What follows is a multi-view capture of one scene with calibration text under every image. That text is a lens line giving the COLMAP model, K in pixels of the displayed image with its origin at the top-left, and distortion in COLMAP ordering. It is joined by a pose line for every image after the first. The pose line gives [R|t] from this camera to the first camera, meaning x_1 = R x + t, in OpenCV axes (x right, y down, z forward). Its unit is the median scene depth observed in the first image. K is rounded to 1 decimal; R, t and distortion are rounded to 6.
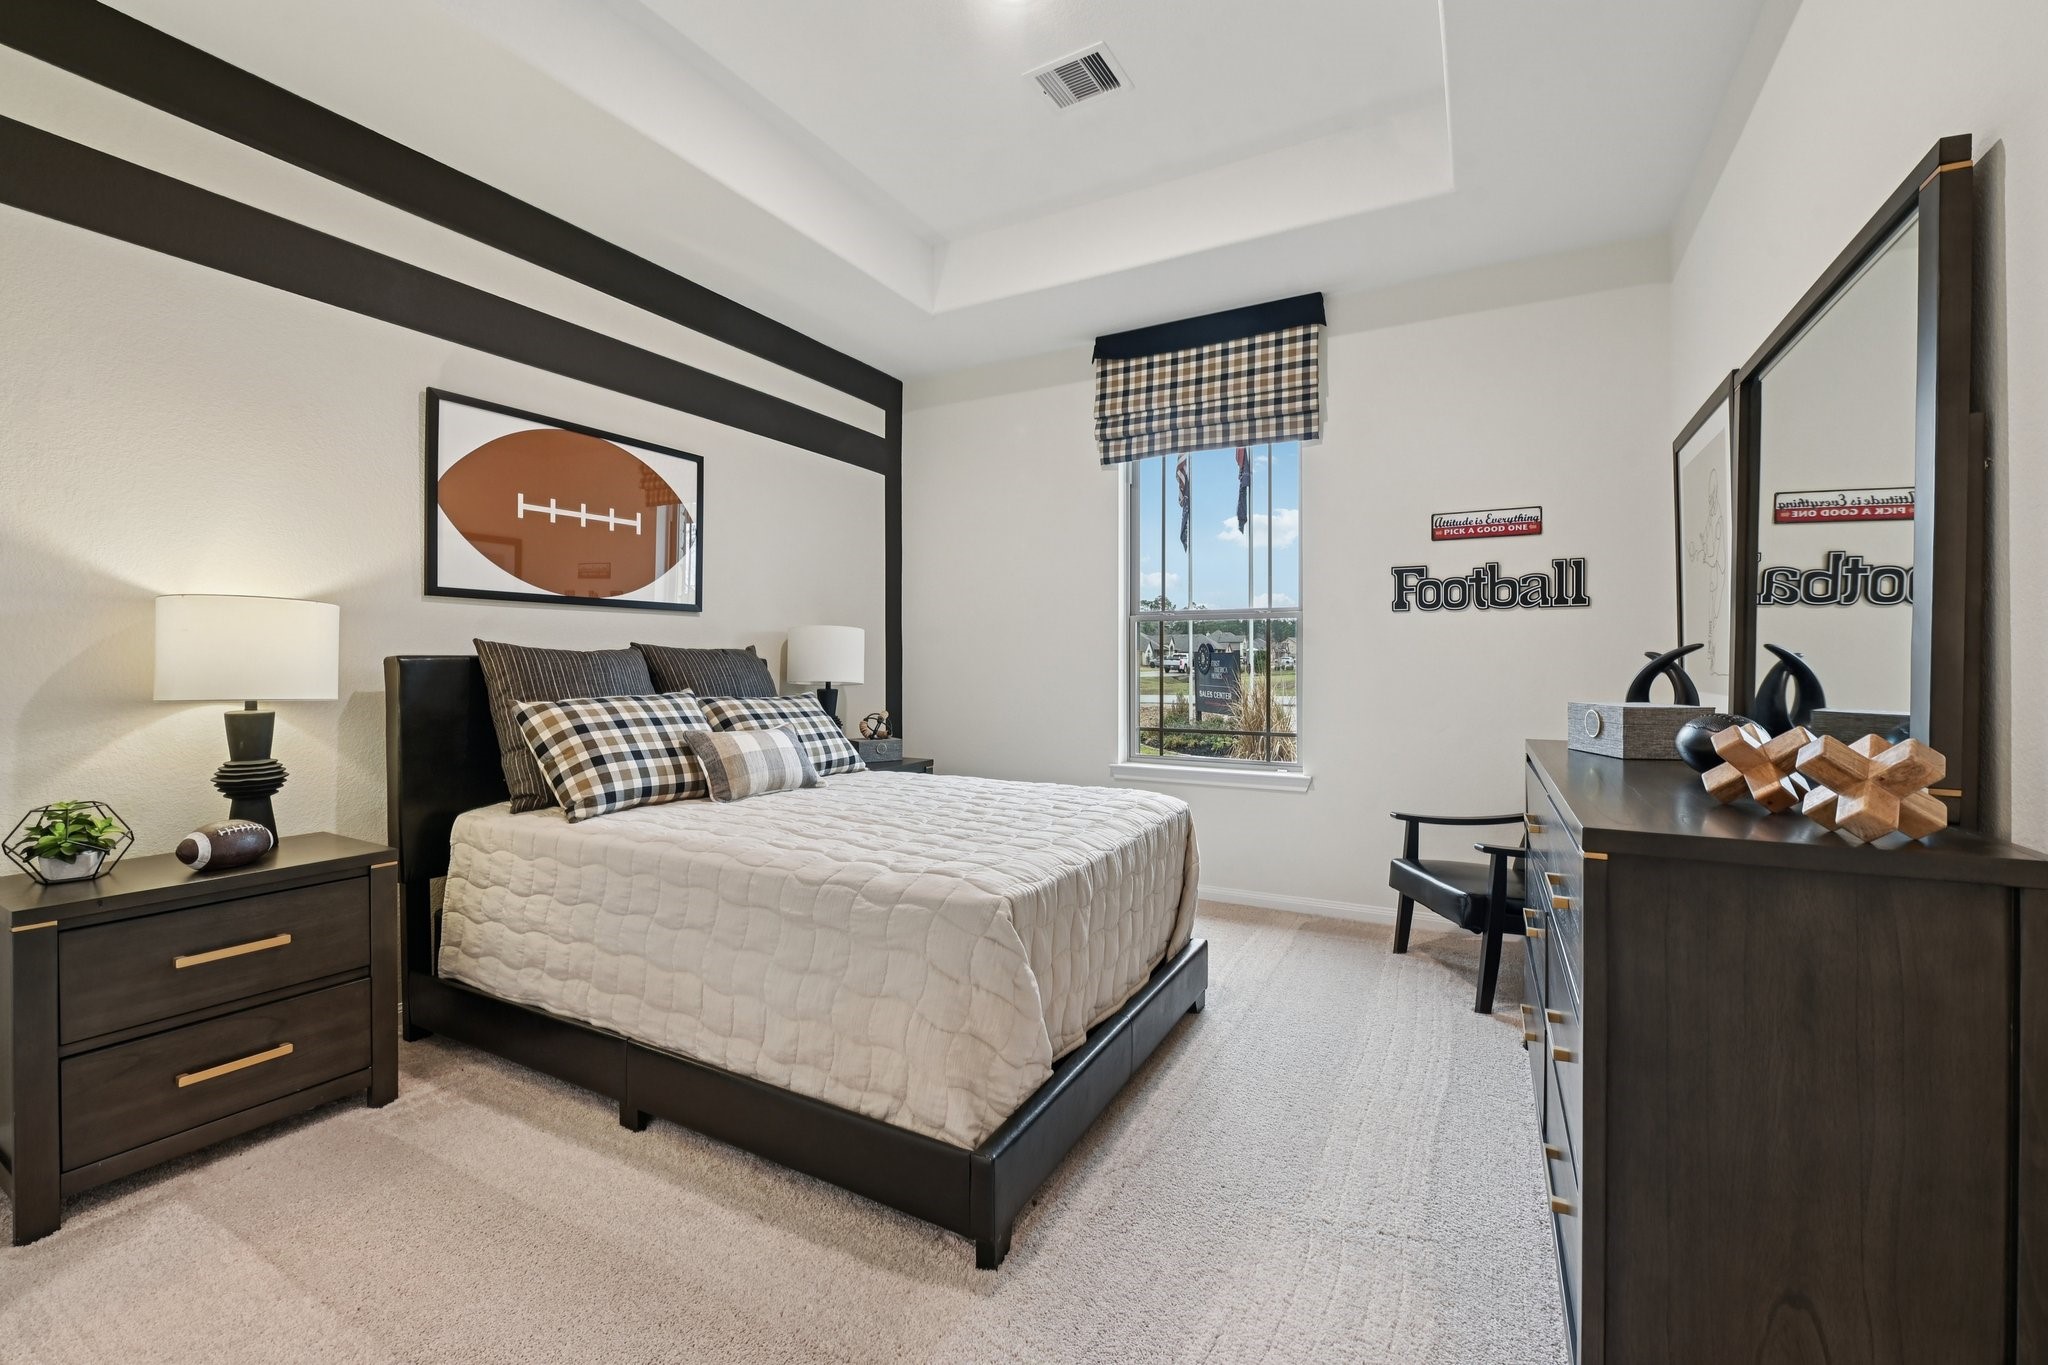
lens RADIAL K [[846.4, 0, 1019.0], [0, 846.4, 666.7], [0, 0, 1]] dist [-0.010493, -0.000217]
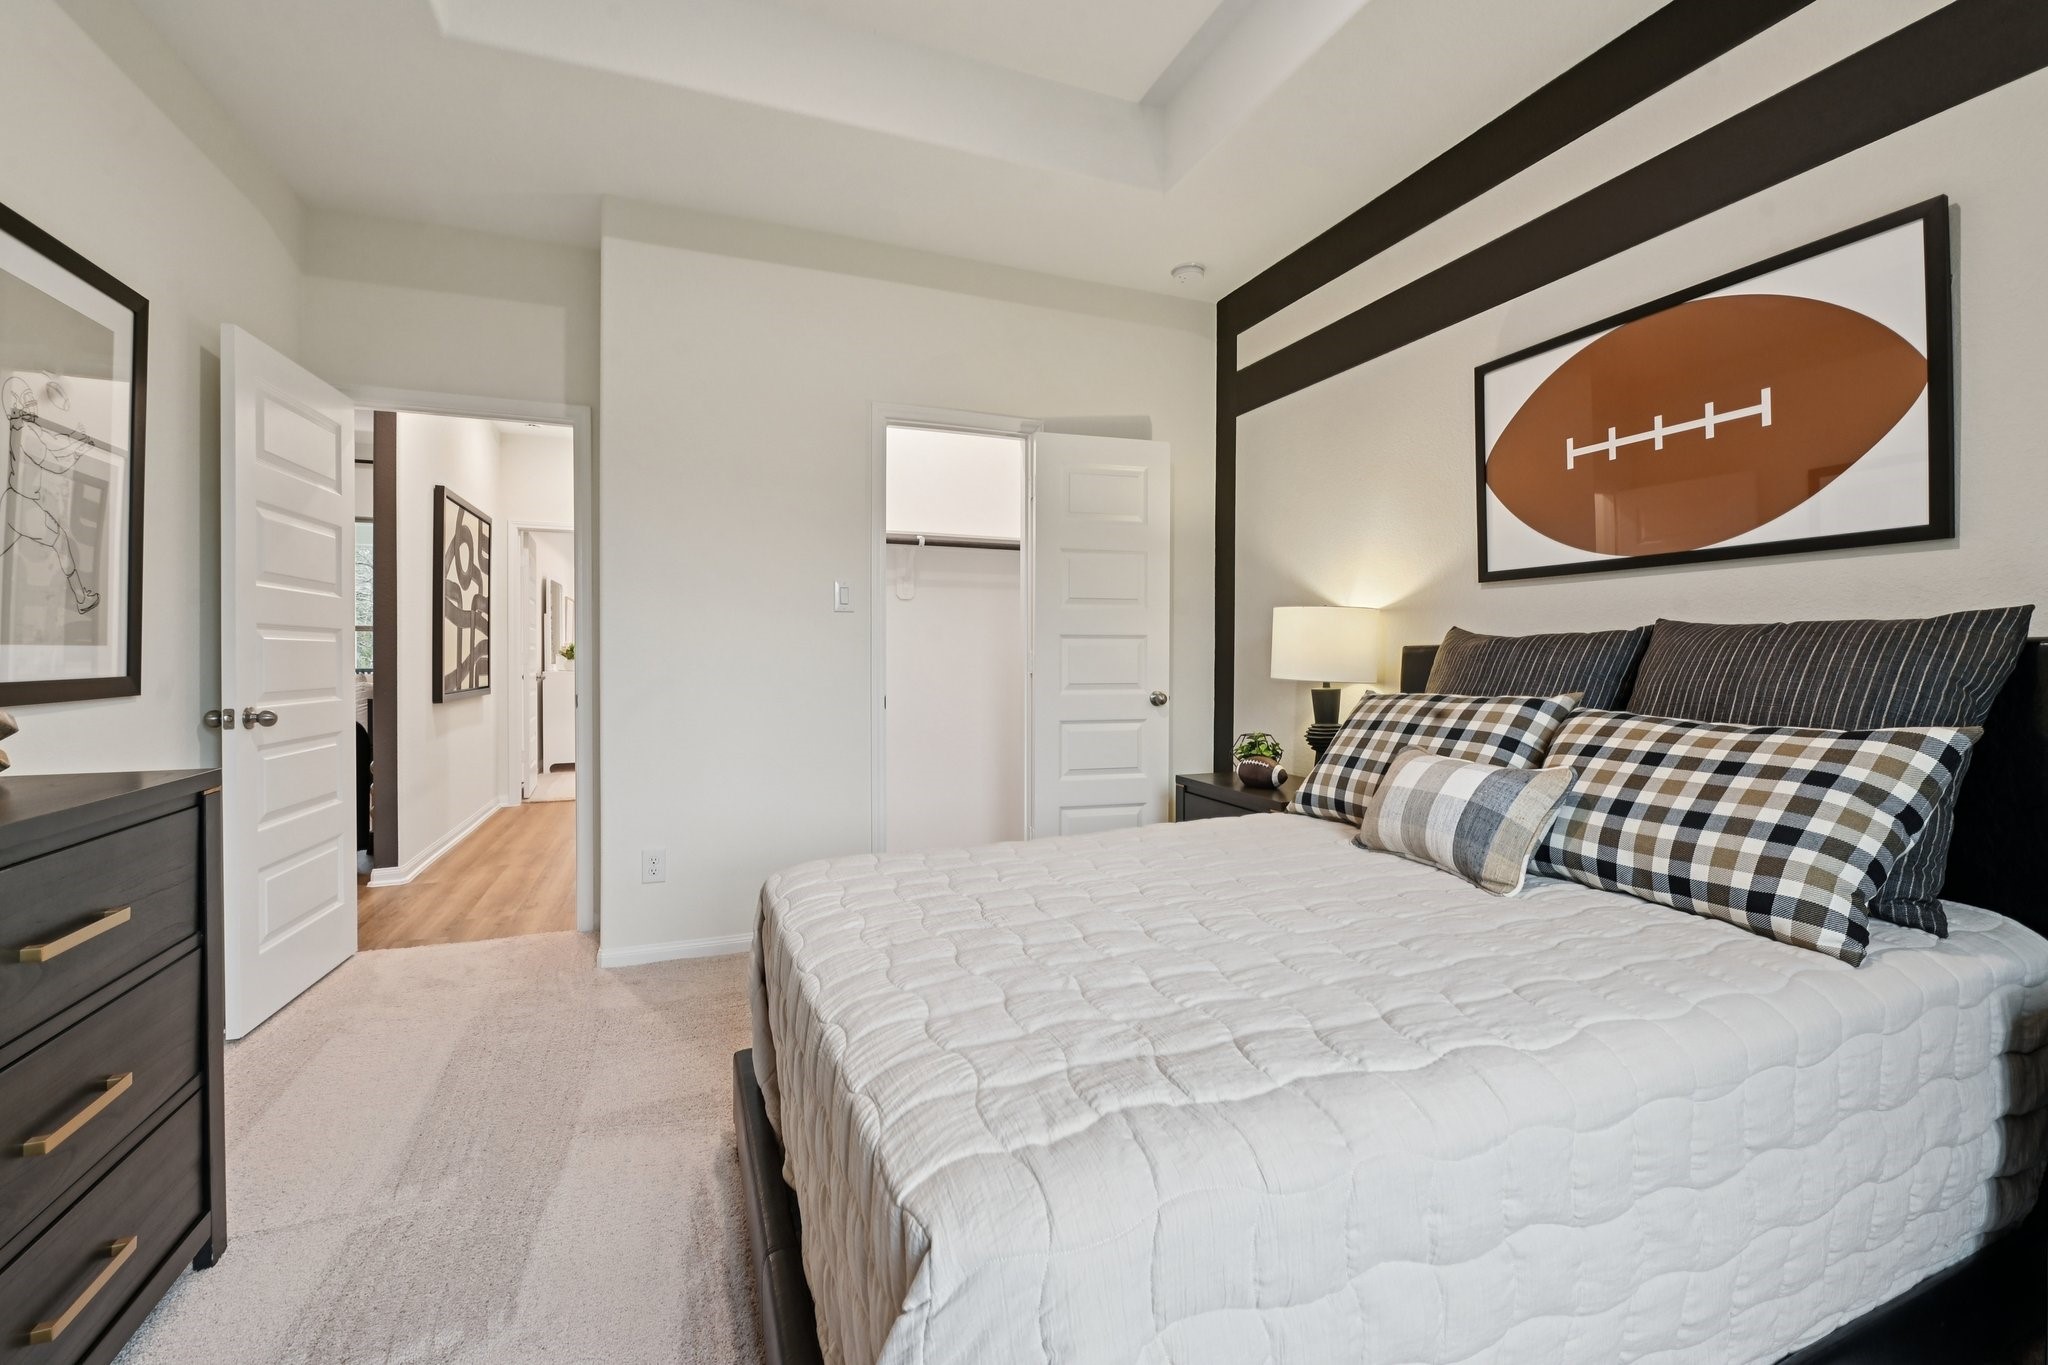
lens RADIAL K [[846.4, 0, 1019.0], [0, 846.4, 666.7], [0, 0, 1]] dist [-0.010493, -0.000217]
pose [[-0.623199, 0.011024, -0.781986, 0.369793], [-0.001073, 0.999888, 0.014951, -0.002644], [0.782063, 0.010156, -0.623117, 1.150074]]
